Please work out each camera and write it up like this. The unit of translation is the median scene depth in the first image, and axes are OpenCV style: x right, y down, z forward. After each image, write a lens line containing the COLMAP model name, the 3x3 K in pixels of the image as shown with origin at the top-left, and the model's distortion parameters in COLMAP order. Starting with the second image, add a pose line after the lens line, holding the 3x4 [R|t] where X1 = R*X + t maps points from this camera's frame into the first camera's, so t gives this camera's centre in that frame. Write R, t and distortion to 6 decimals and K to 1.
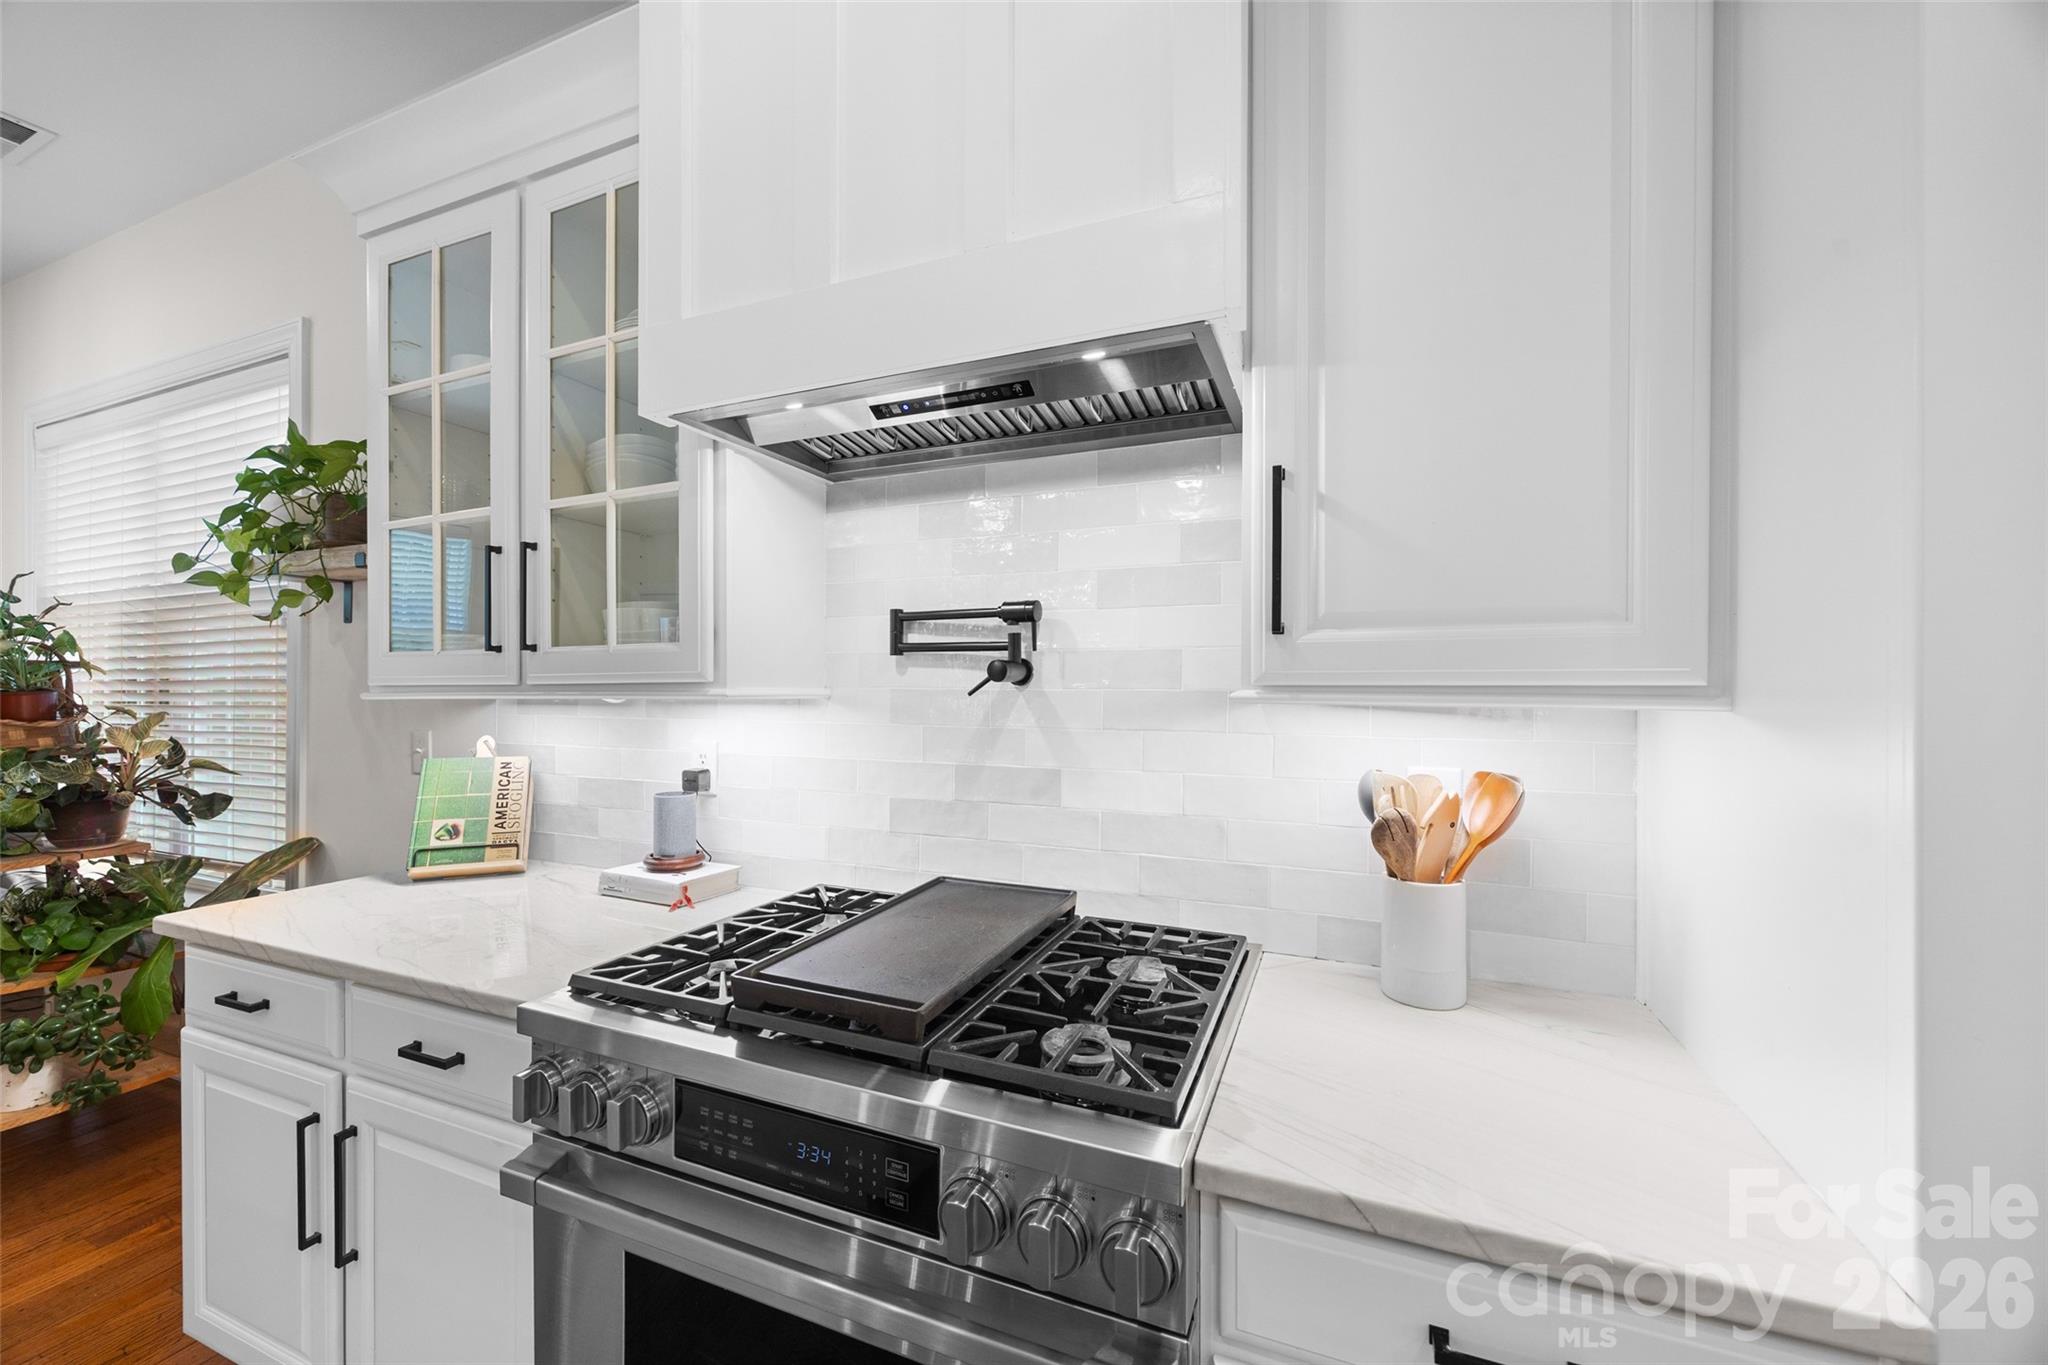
lens RADIAL K [[793.8, 0, 1028.4], [0, 793.8, 679.8], [0, 0, 1]] dist [0.002571, 0.001735]
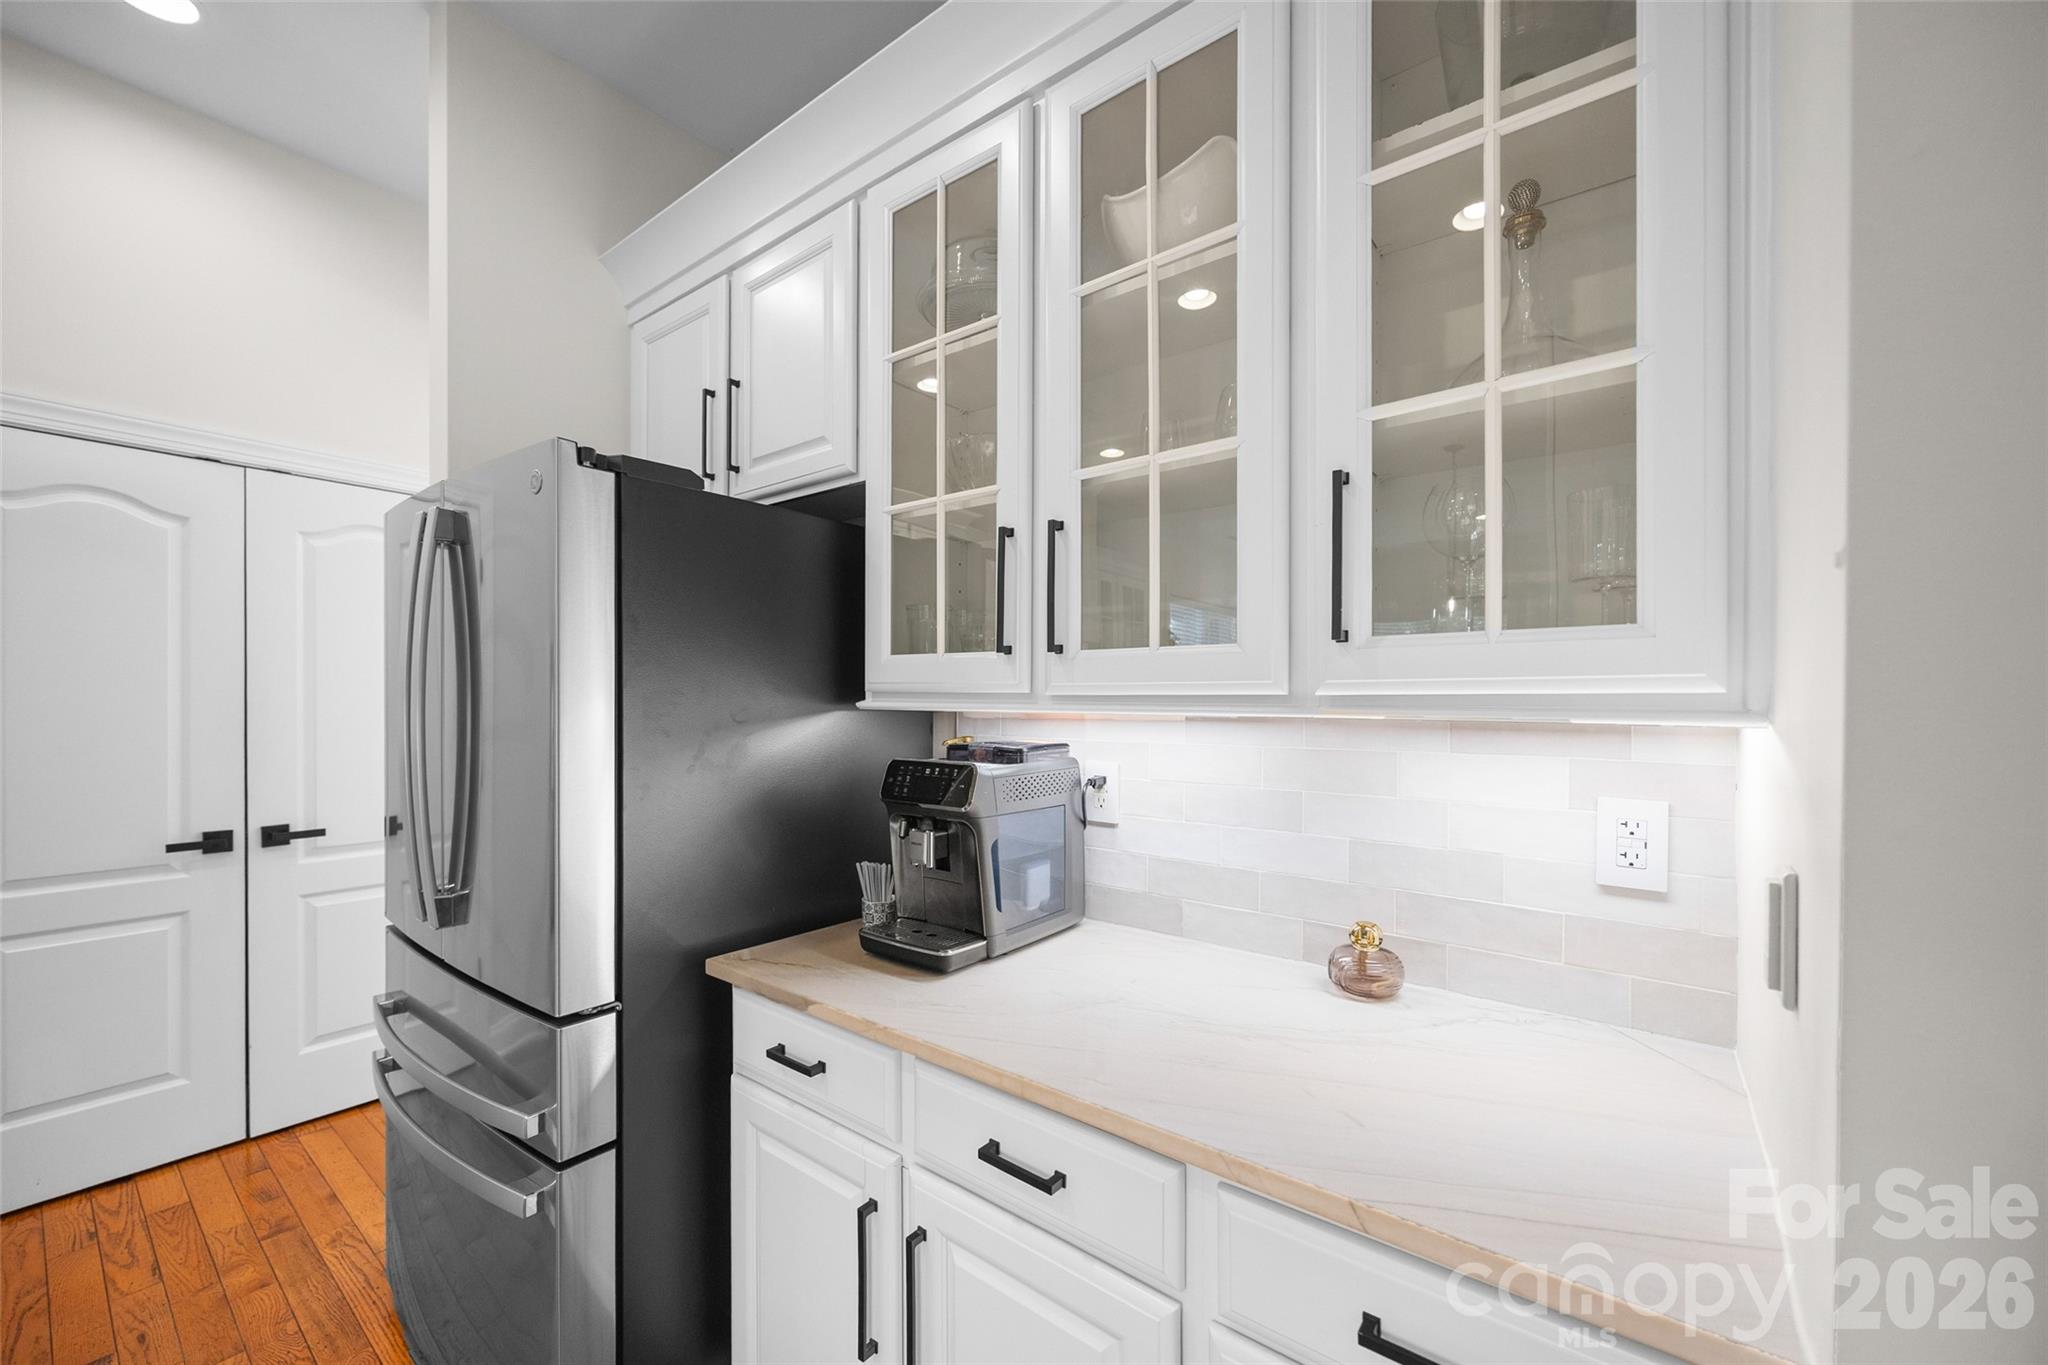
lens RADIAL K [[793.8, 0, 1012.5], [0, 793.8, 695.8], [0, 0, 1]] dist [0.002571, 0.001735]
pose [[0.967072, 0.007584, -0.254392, -0.454294], [-0.006120, 0.999960, 0.006543, 0.001942], [0.254431, -0.004771, 0.967079, 0.191116]]
